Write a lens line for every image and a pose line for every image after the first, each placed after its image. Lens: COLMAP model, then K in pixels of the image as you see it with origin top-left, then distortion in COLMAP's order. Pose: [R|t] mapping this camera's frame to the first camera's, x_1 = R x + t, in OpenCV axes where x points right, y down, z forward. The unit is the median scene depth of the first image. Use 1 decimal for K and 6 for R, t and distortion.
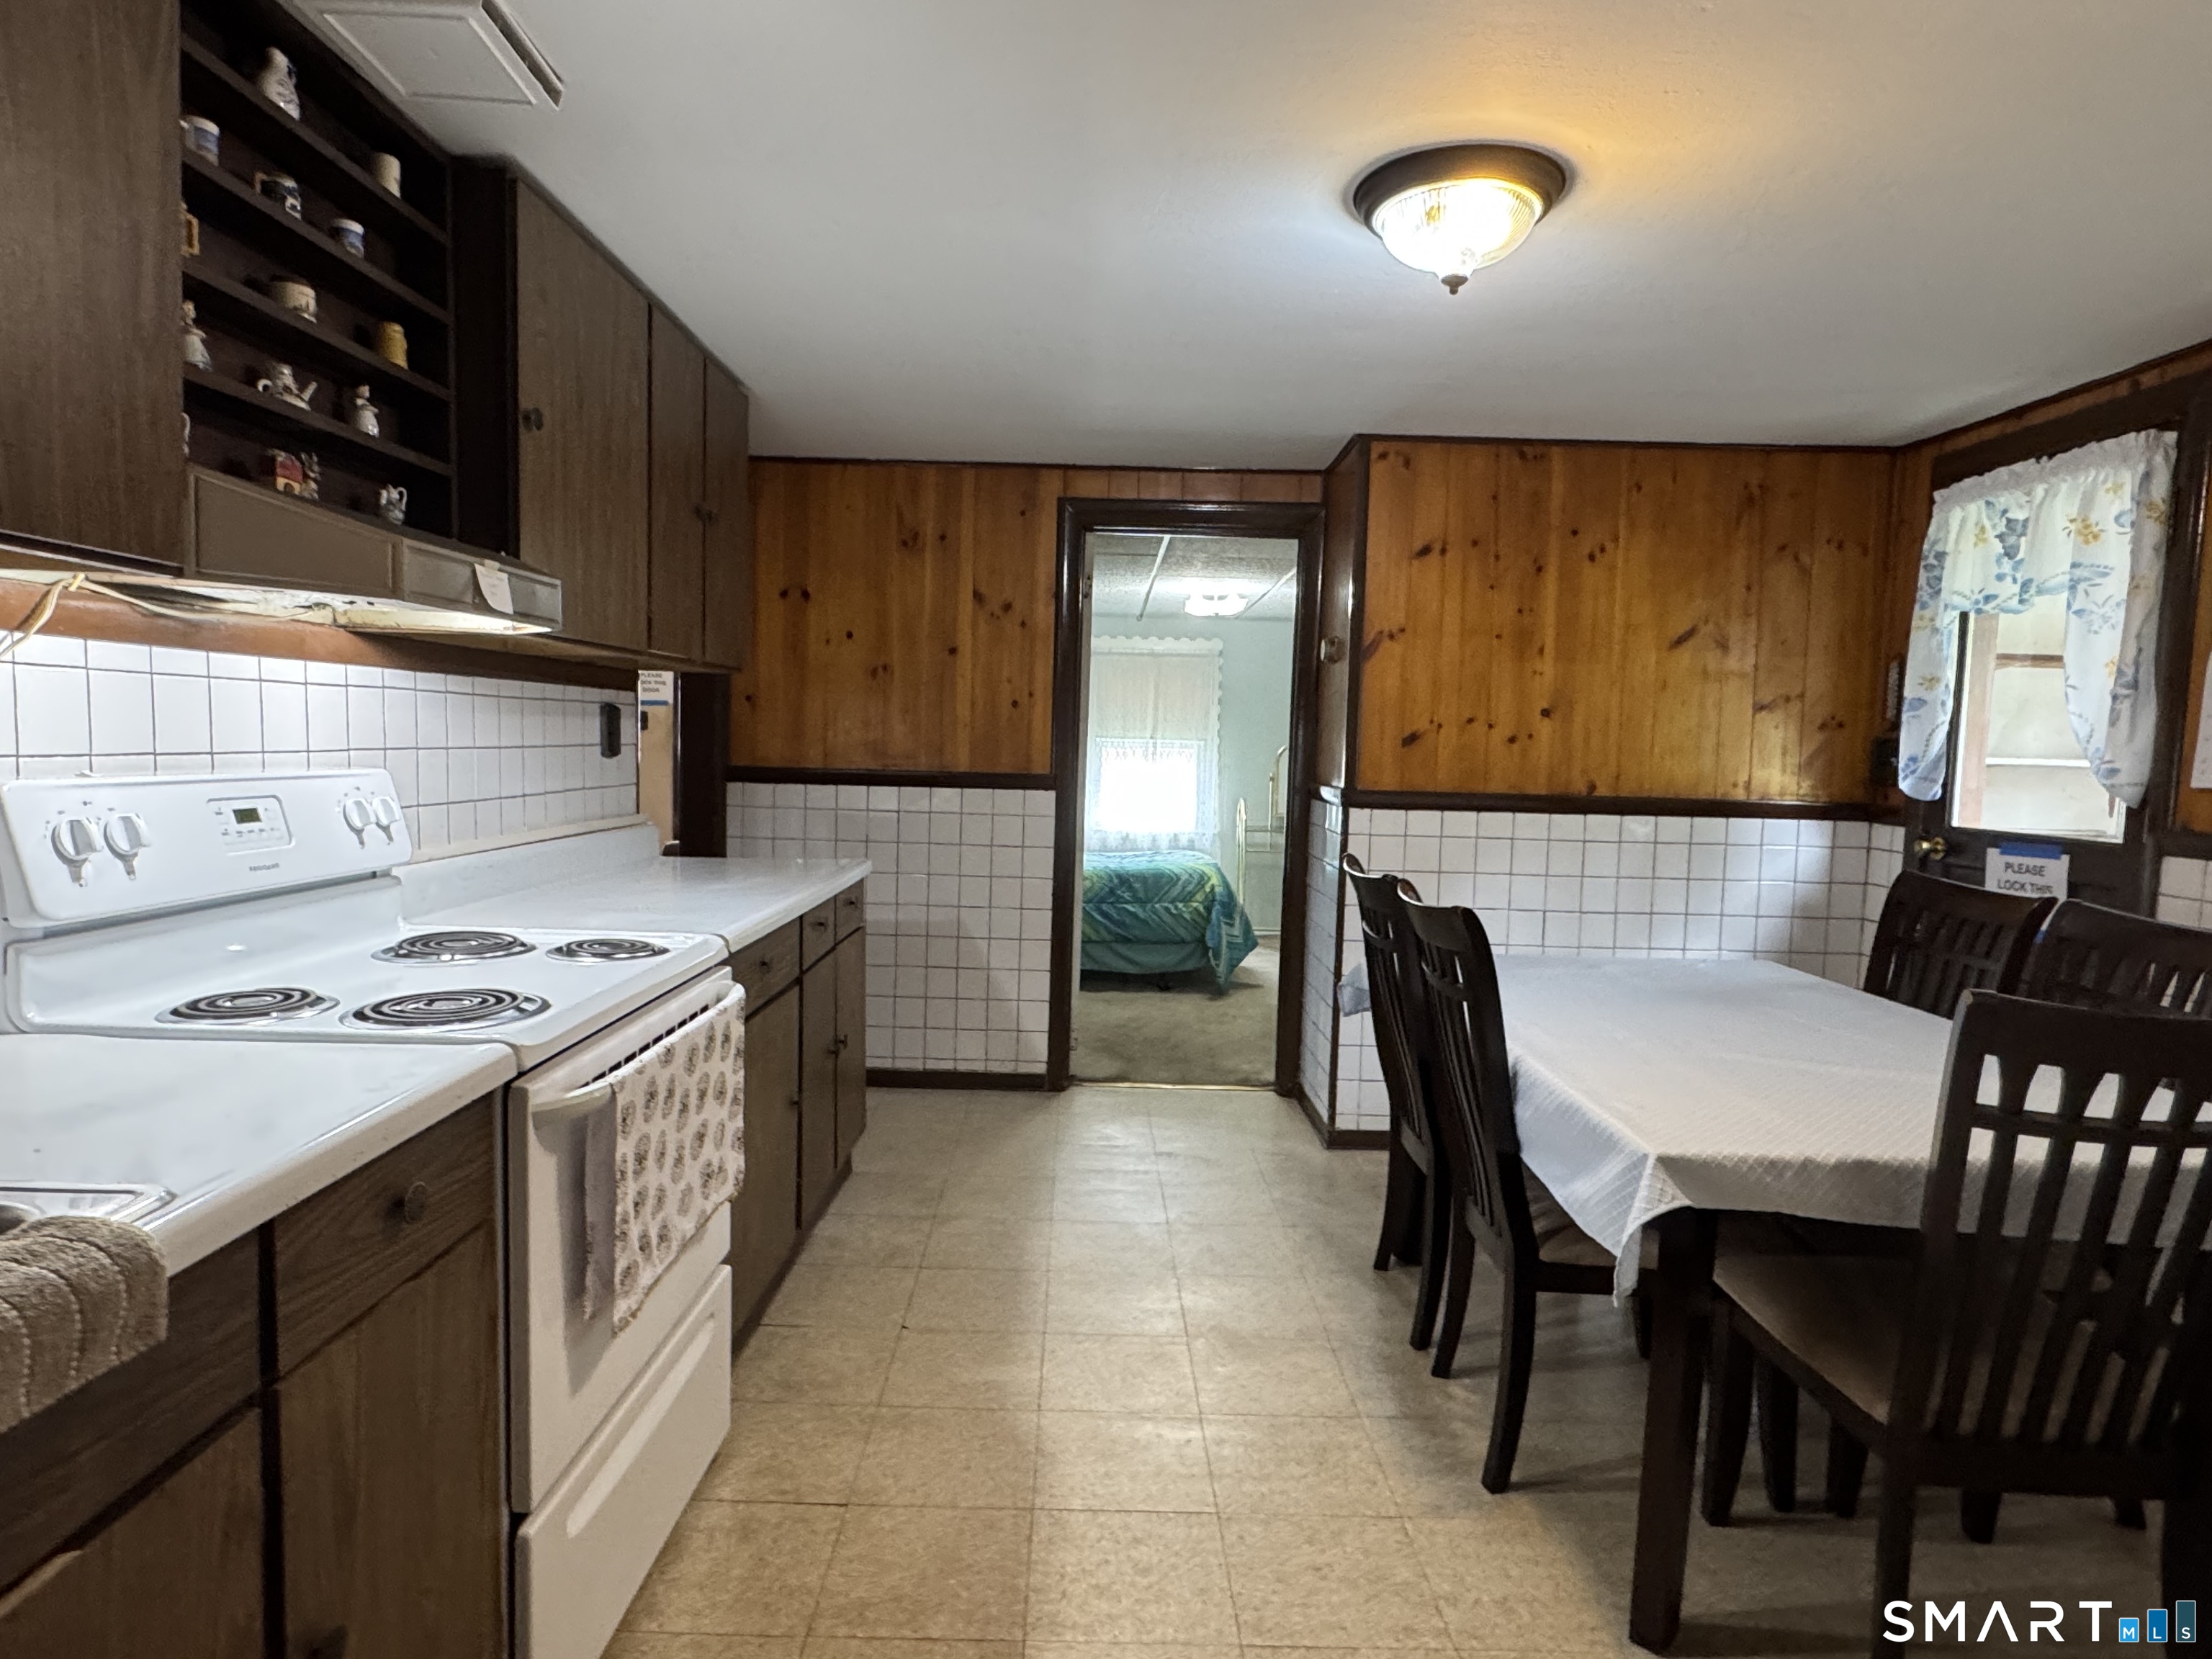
lens RADIAL K [[1245.3, 0, 1092.9], [0, 1245.3, 830.4], [0, 0, 1]] dist [-0.002563, 0.001721]
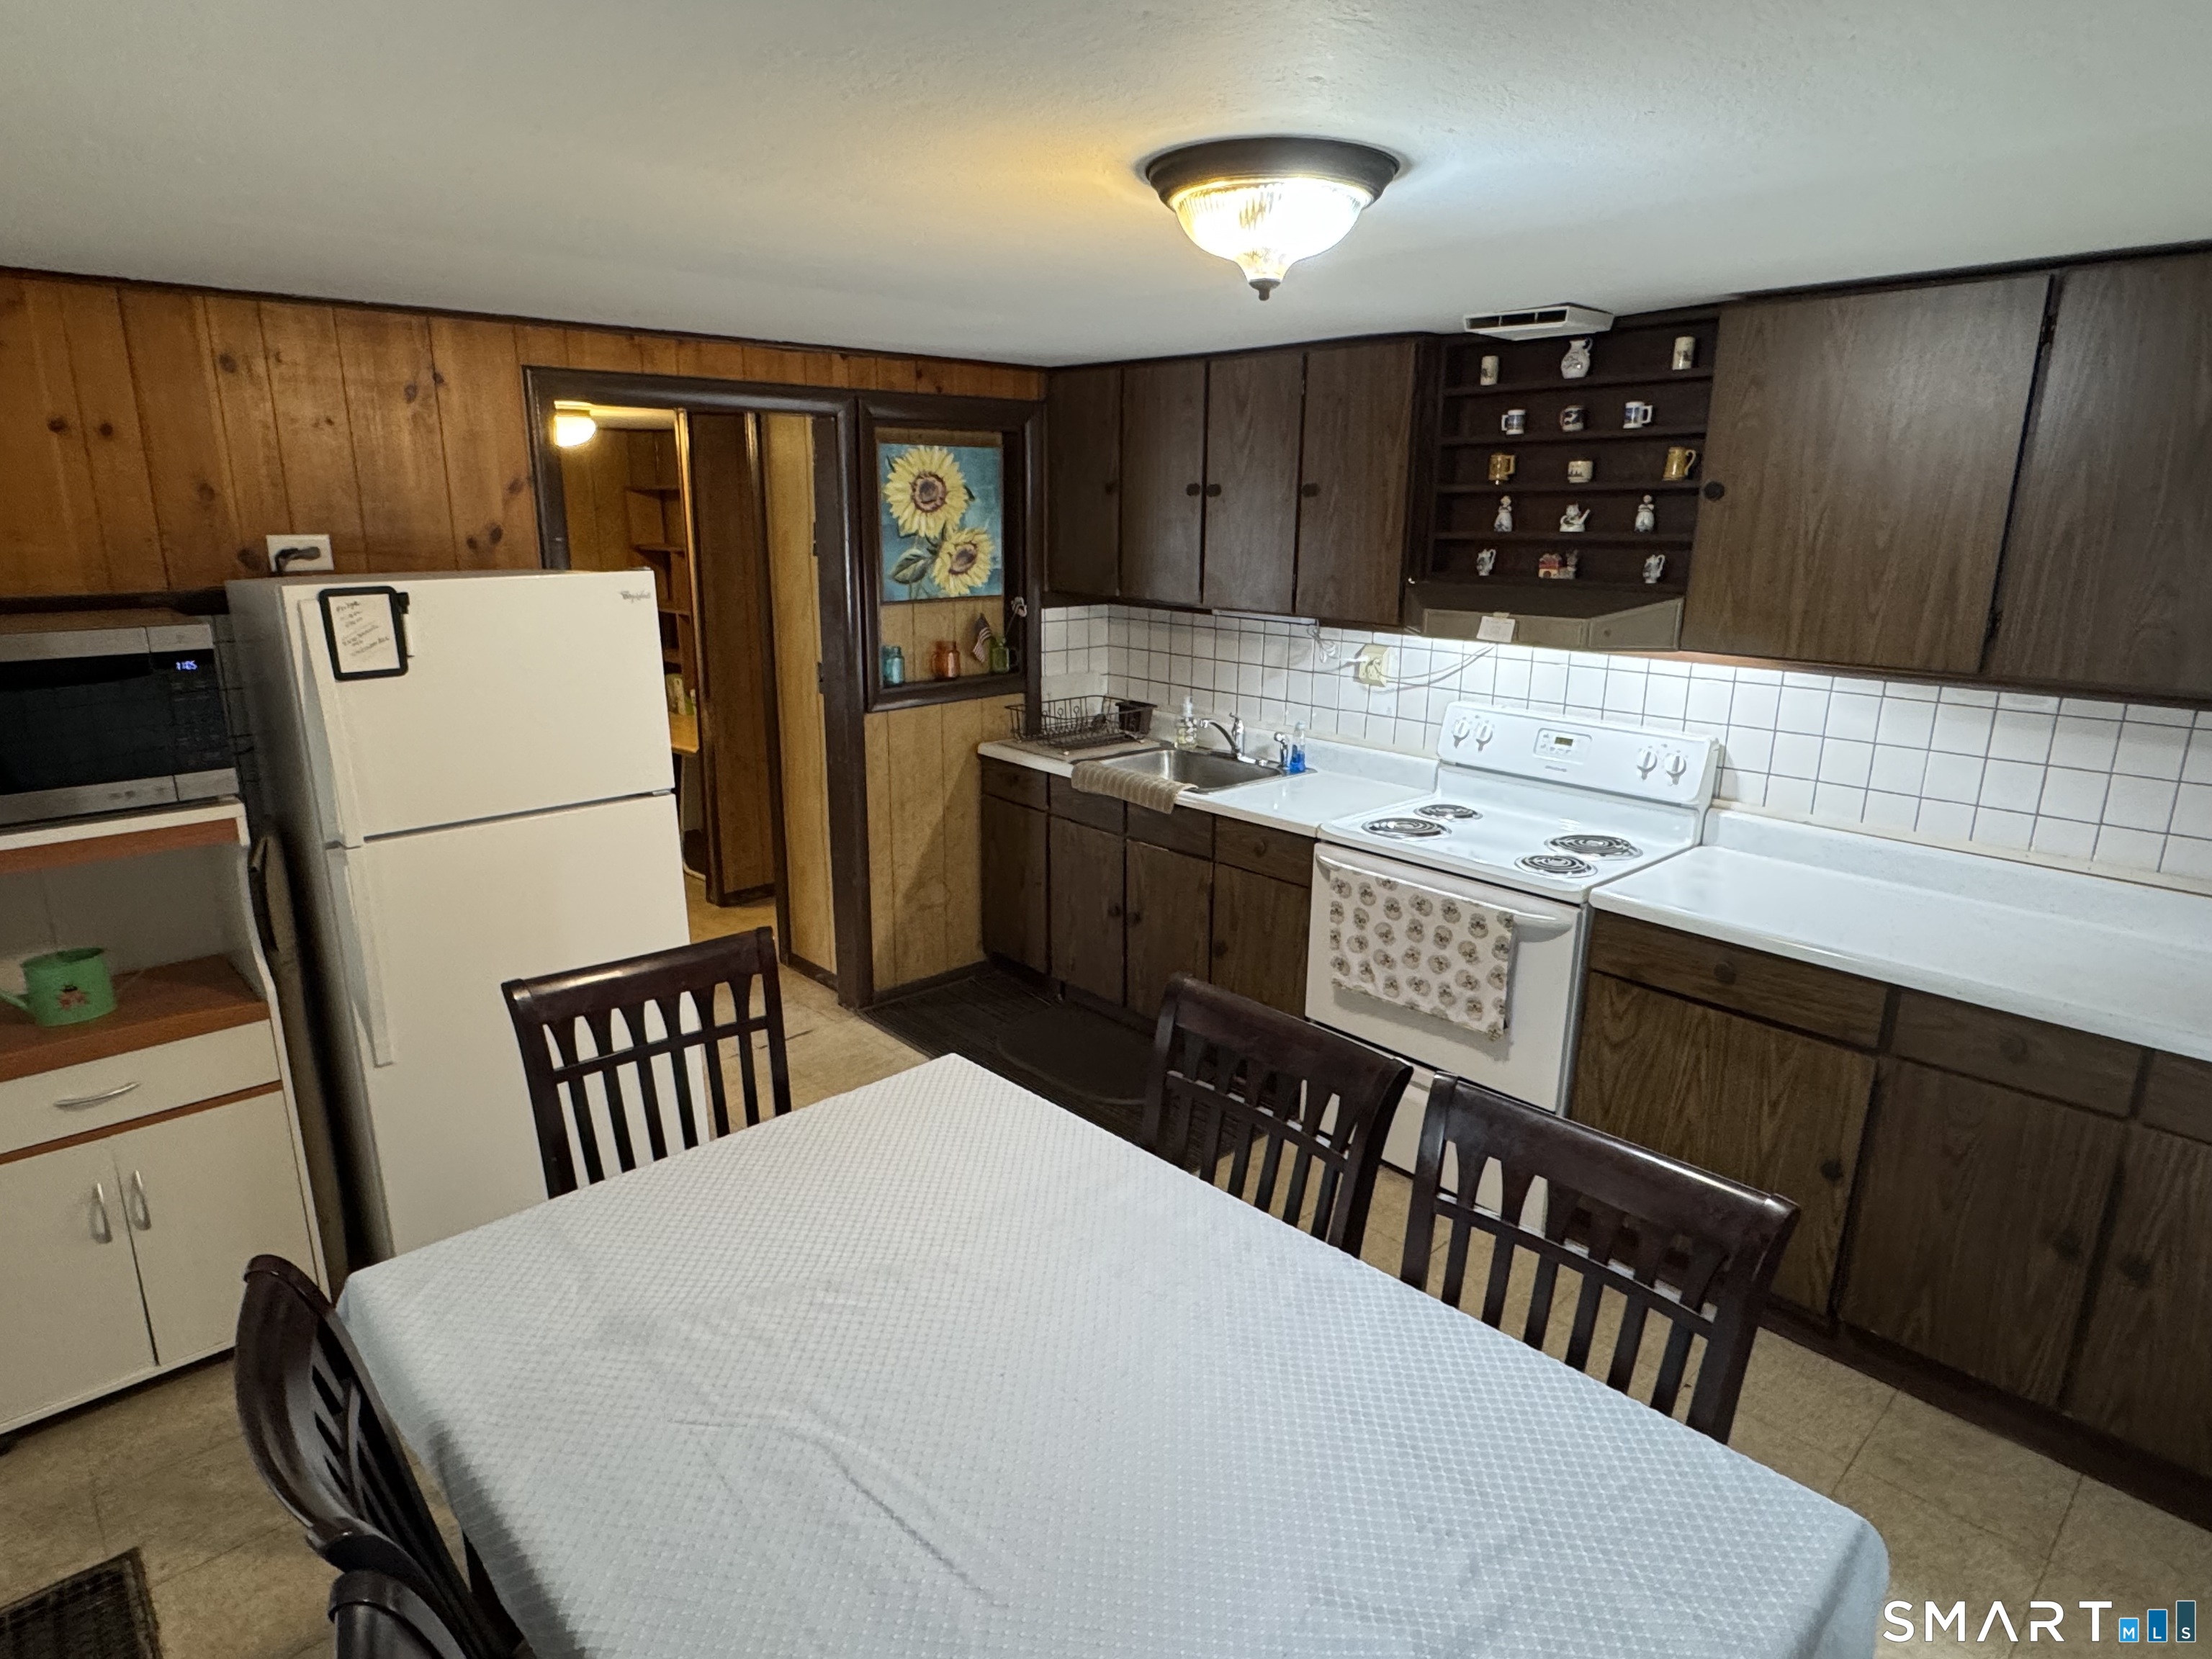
lens RADIAL K [[1245.3, 0, 1093.0], [0, 1245.3, 826.7], [0, 0, 1]] dist [-0.002563, 0.001721]
pose [[-0.735694, 0.141269, -0.662418, 0.541998], [-0.075835, 0.954677, 0.287821, -0.181298], [0.673056, 0.261982, -0.691637, 0.883138]]
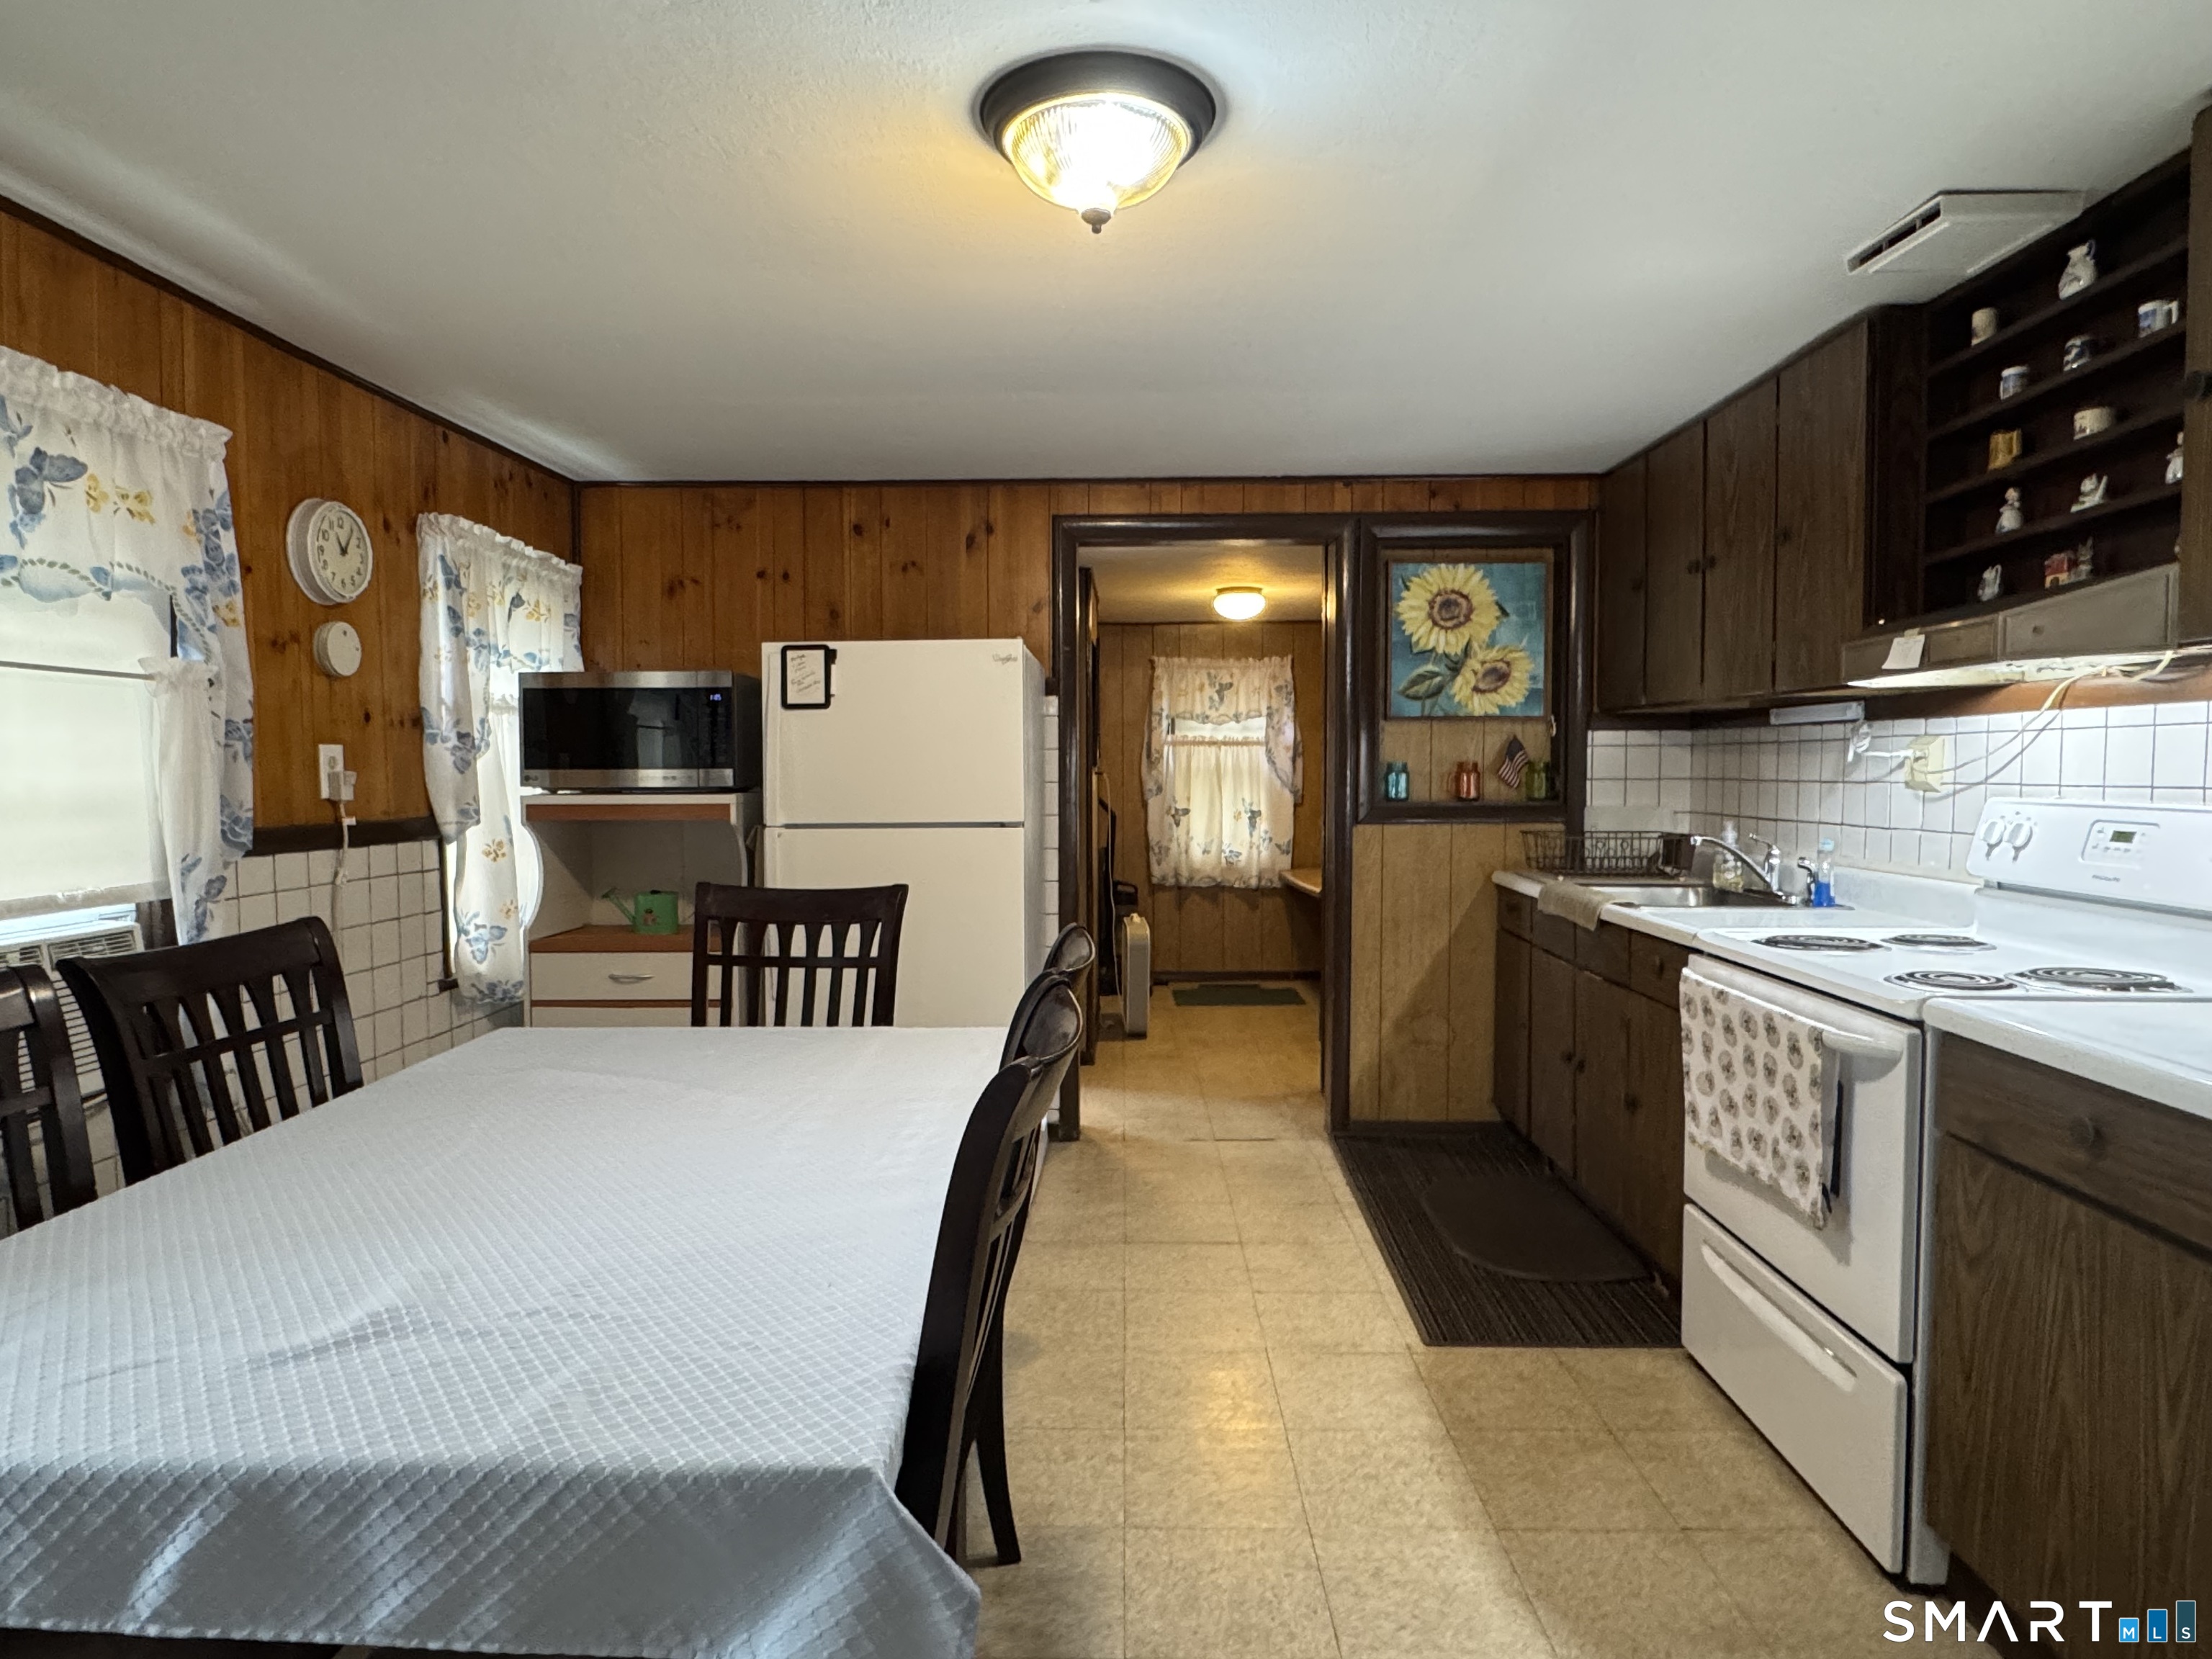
lens RADIAL K [[1245.3, 0, 1096.9], [0, 1245.3, 823.7], [0, 0, 1]] dist [-0.002563, 0.001721]
pose [[-0.999260, -0.026278, 0.028101, 0.141277], [-0.022776, 0.992708, 0.118375, -0.069305], [-0.031006, 0.117648, -0.992571, 1.059345]]
